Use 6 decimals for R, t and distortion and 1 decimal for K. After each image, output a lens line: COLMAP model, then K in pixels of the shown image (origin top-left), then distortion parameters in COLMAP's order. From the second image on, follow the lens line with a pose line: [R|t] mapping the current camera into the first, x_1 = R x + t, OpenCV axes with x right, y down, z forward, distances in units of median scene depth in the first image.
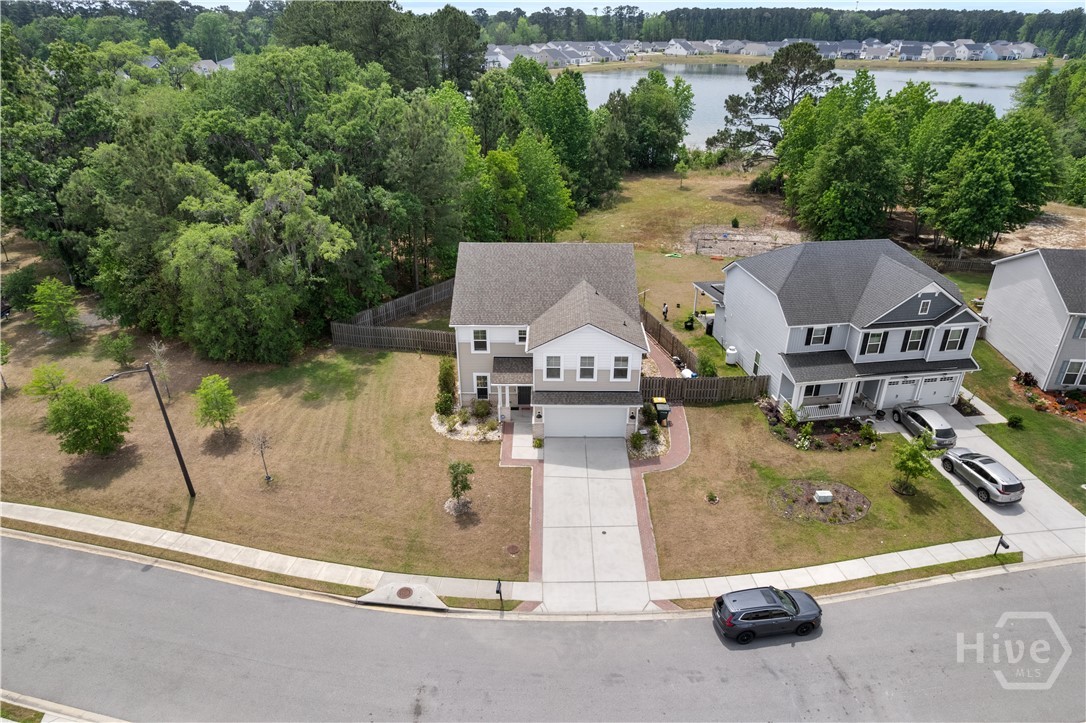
lens RADIAL K [[705.0, 0, 543.0], [0, 705.0, 361.5], [0, 0, 1]] dist [-0.090496, 0.078466]
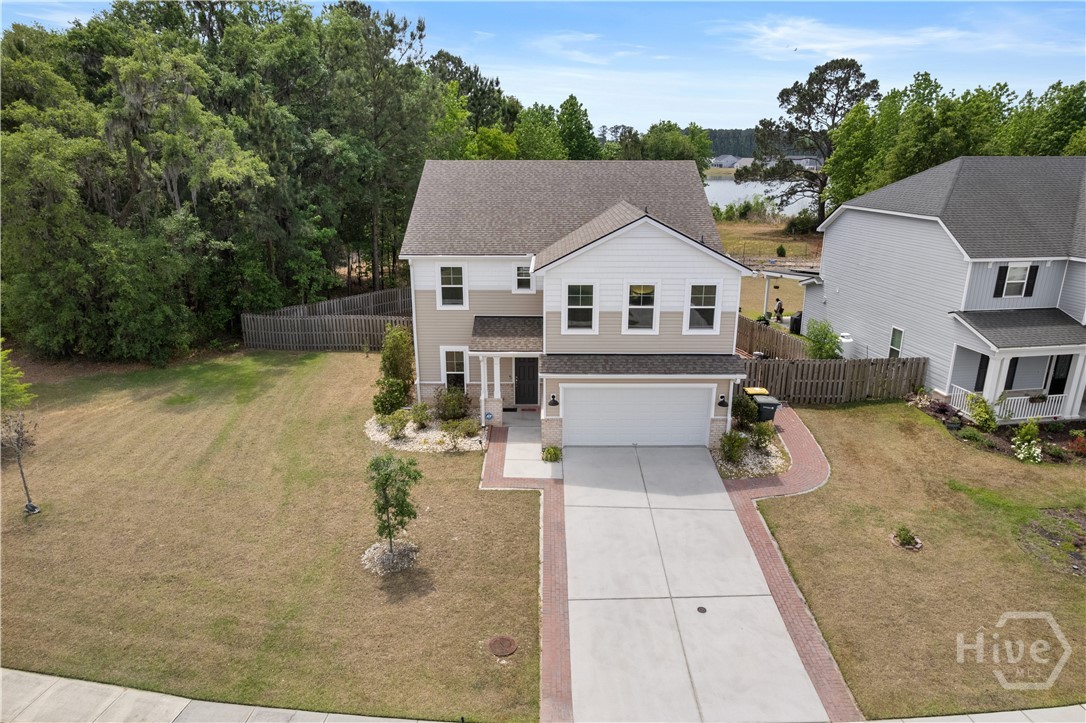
lens RADIAL K [[705.0, 0, 543.0], [0, 705.0, 361.5], [0, 0, 1]] dist [-0.090496, 0.078466]
pose [[0.999993, -0.000830, 0.003599, -0.015375], [0.001424, 0.985709, -0.168451, 0.134091], [-0.003408, 0.168455, 0.985703, 0.437732]]
